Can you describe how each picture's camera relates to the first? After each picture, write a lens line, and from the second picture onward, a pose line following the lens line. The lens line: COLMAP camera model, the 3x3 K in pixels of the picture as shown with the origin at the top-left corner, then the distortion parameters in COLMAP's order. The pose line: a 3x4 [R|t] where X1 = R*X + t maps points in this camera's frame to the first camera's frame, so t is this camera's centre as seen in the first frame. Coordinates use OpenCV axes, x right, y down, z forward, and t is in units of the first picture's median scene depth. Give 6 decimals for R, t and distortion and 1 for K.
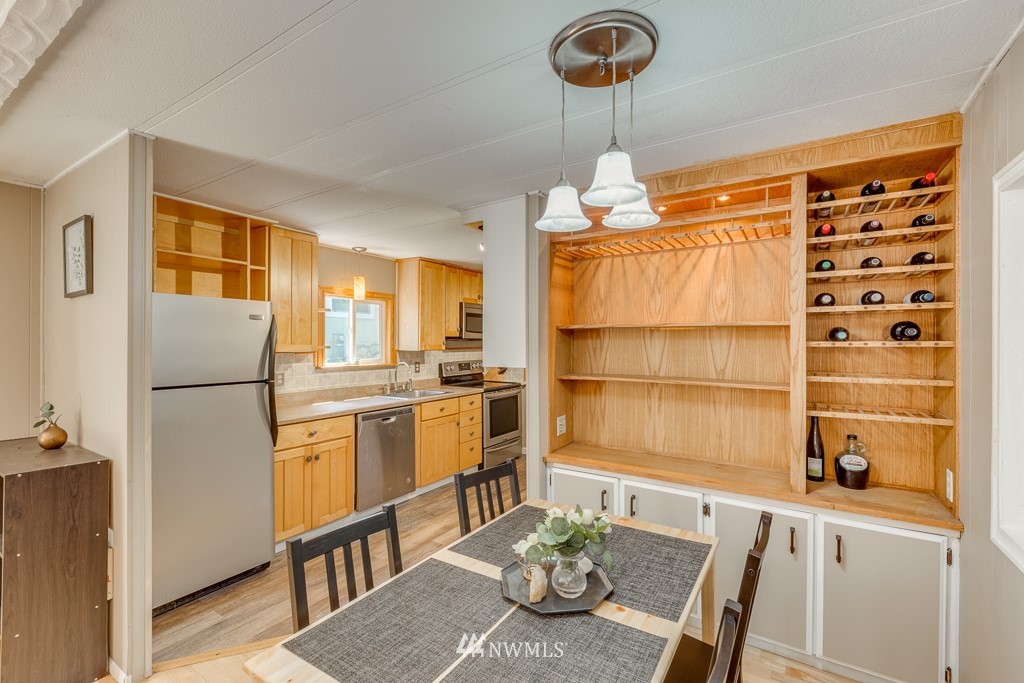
lens RADIAL K [[432.3, 0, 521.6], [0, 432.3, 331.1], [0, 0, 1]] dist [0.009885, 0.000120]
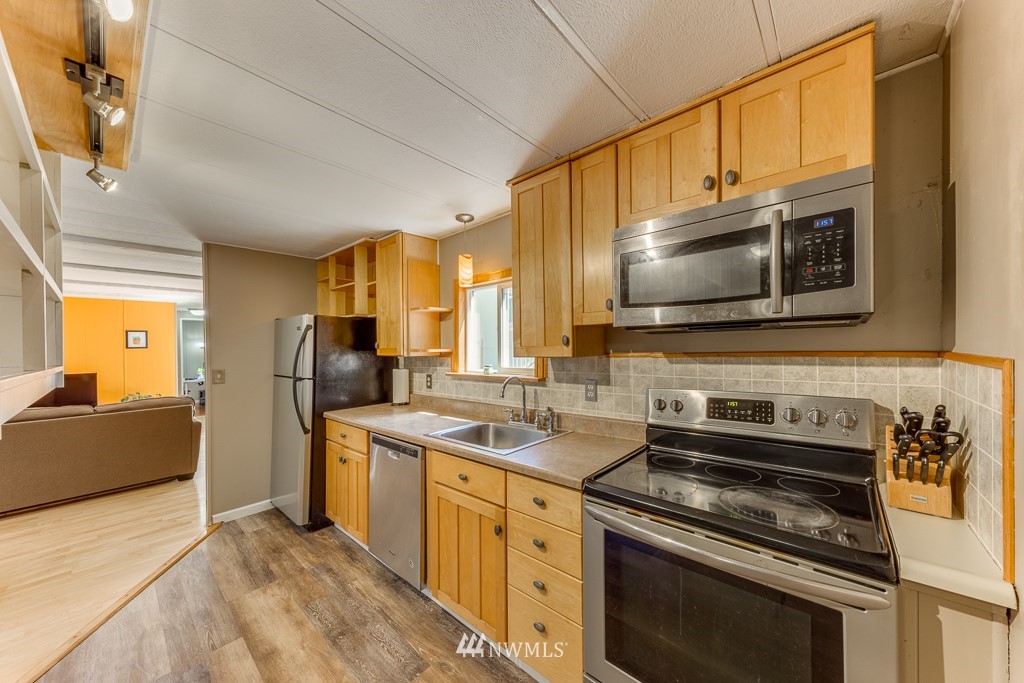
lens RADIAL K [[360.4, 0, 517.4], [0, 360.4, 339.7], [0, 0, 1]] dist [0.010094, -0.000756]
pose [[-0.169071, -0.020588, -0.985389, 0.242801], [0.044232, 0.998616, -0.028454, 0.043552], [0.984611, -0.048396, -0.167926, 1.293030]]
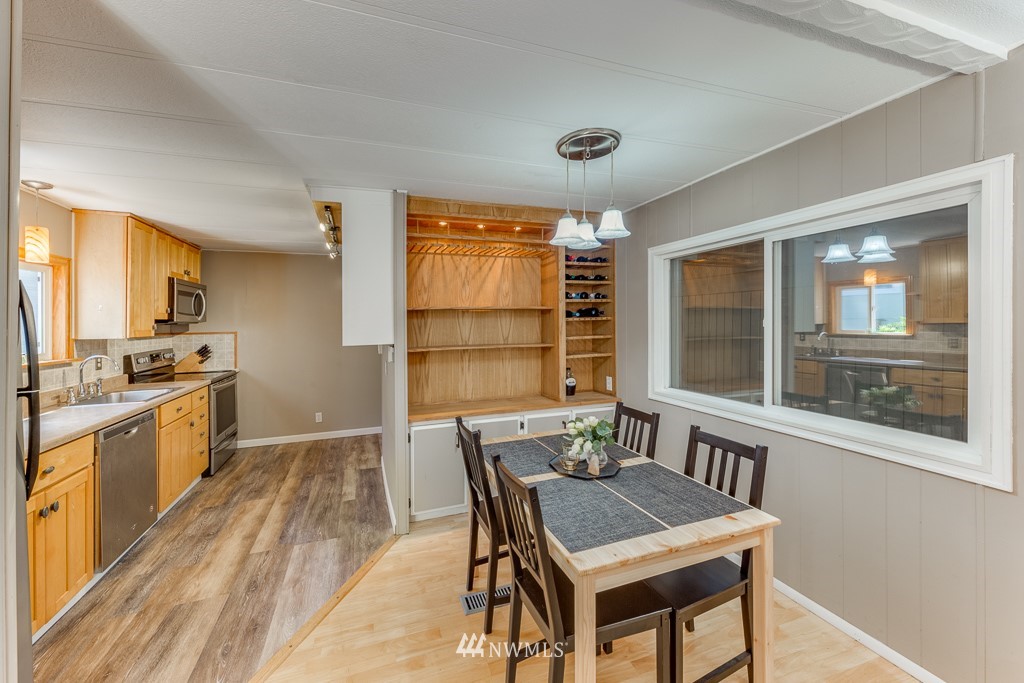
lens RADIAL K [[378.5, 0, 483.1], [0, 378.5, 312.5], [0, 0, 1]] dist [0.003445, -0.000131]
pose [[0.639943, 0.007734, 0.768383, -0.416146], [0.000459, 0.999945, -0.010446, 0.009690], [-0.768422, 0.007038, 0.639905, 0.131269]]
